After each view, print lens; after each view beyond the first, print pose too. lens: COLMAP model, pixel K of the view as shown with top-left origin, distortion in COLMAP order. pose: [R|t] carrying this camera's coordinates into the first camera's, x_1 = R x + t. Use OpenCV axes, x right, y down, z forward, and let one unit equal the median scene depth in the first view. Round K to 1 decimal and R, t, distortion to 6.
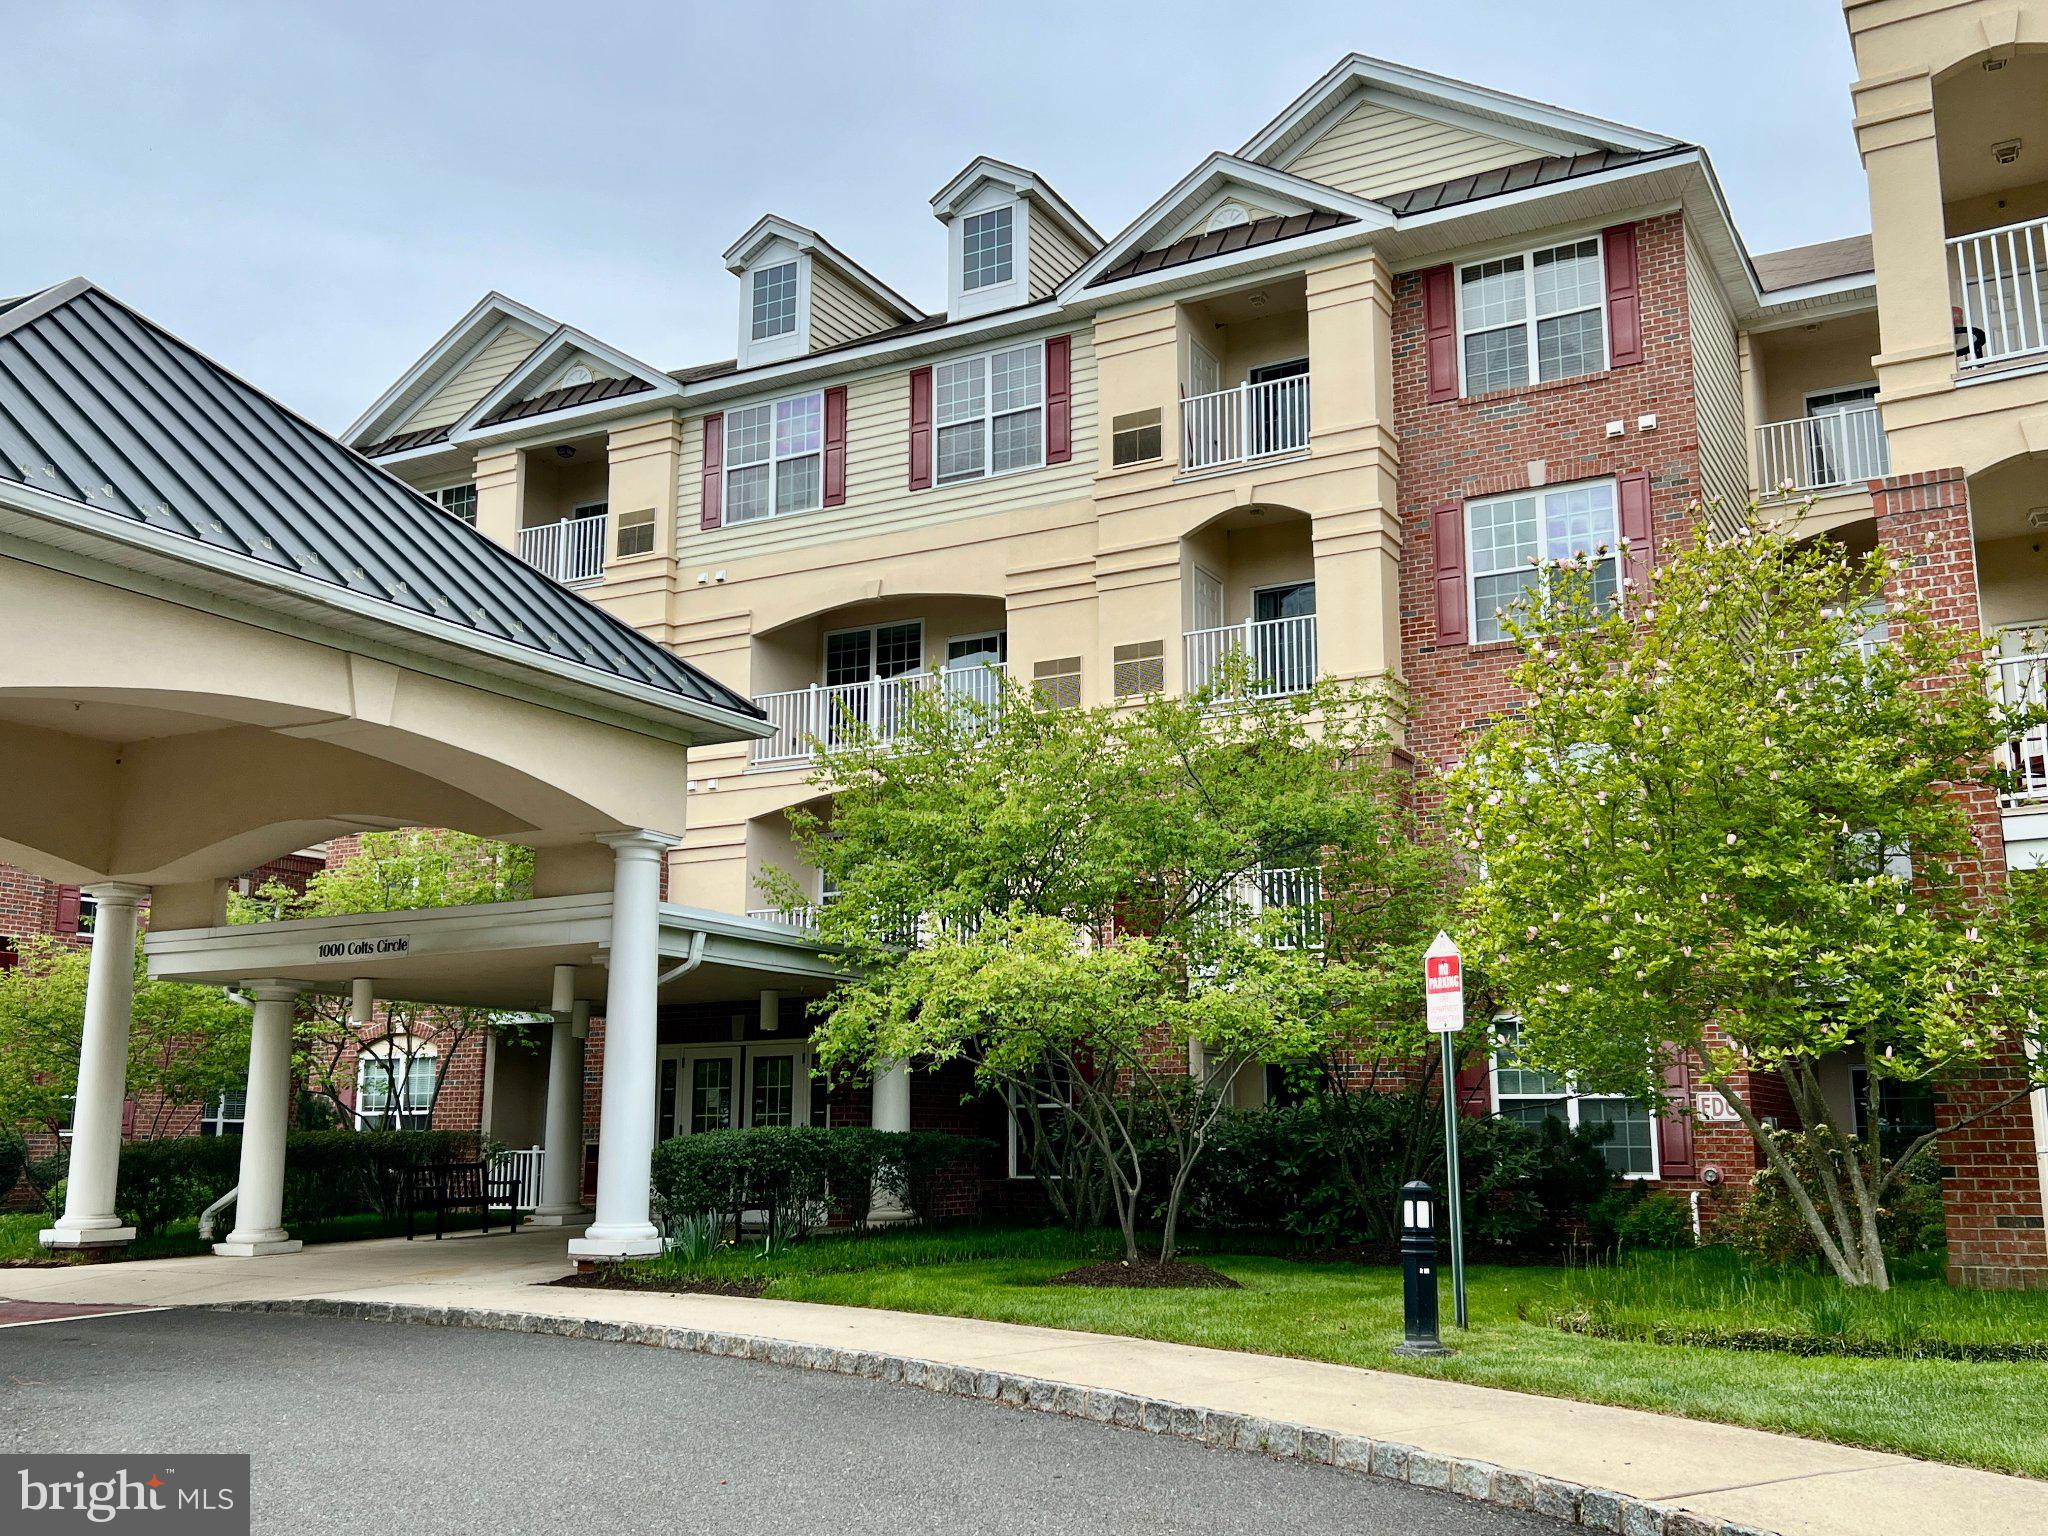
lens RADIAL K [[1959.8, 0, 1074.4], [0, 1959.8, 863.1], [0, 0, 1]] dist [0.108770, -0.253678]
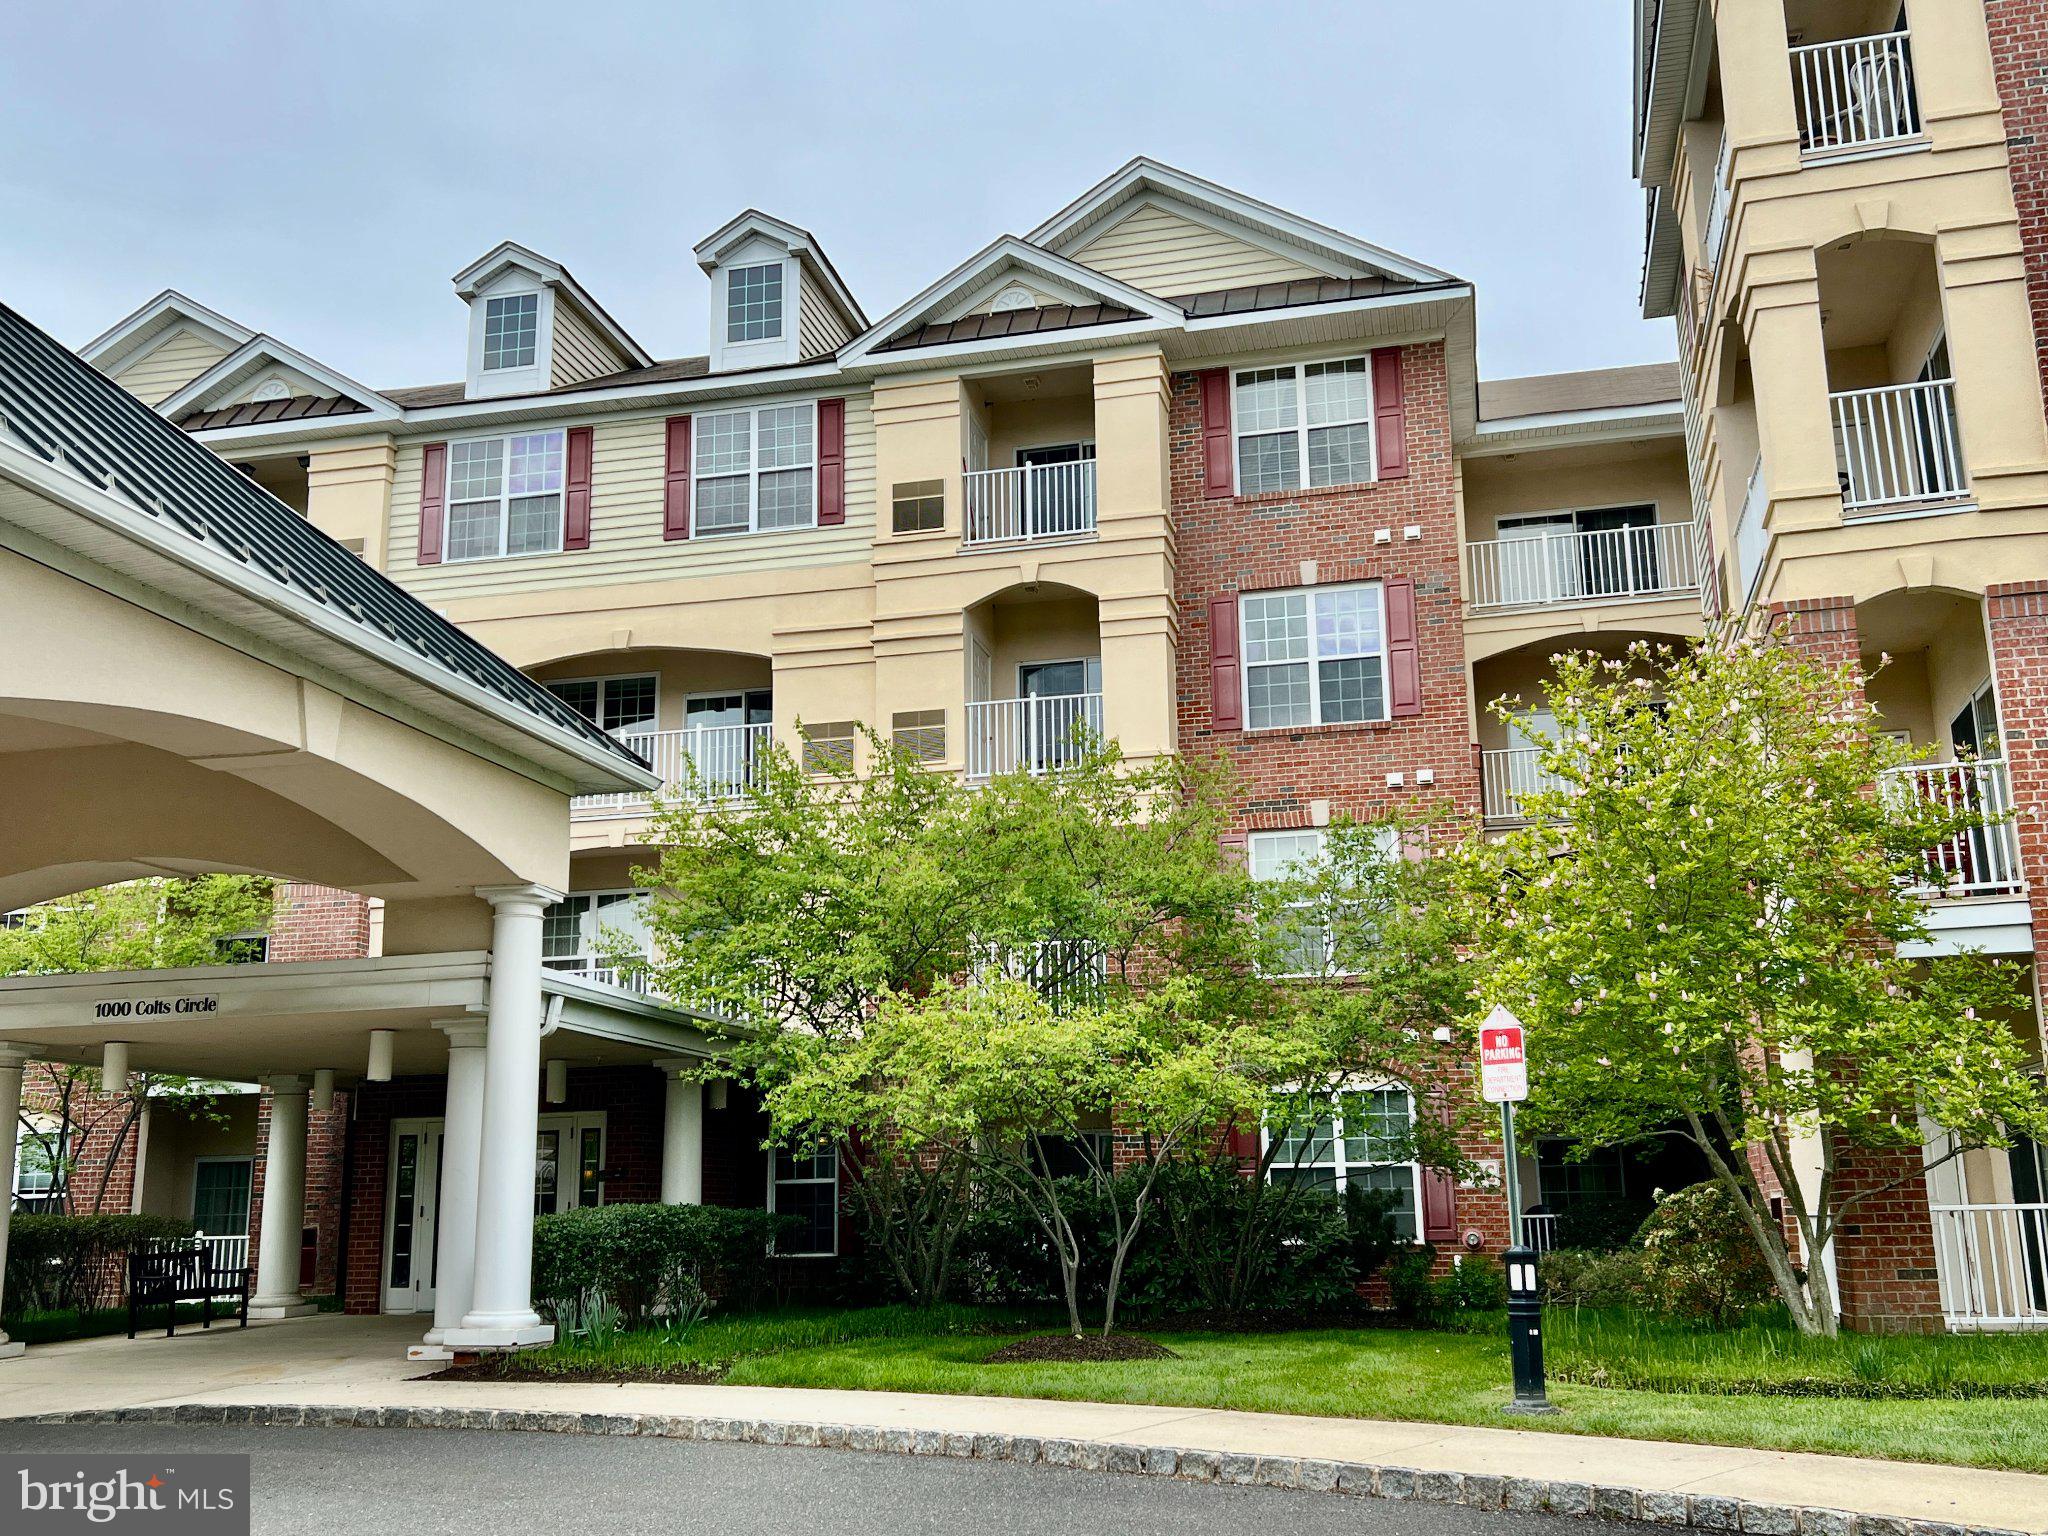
lens RADIAL K [[1959.8, 0, 1074.4], [0, 1959.8, 863.1], [0, 0, 1]] dist [0.108770, -0.253678]
pose [[0.965037, 0.033002, 0.260028, -0.152241], [-0.023214, 0.998905, -0.040624, 0.003617], [-0.261084, 0.033167, 0.964746, 0.022820]]
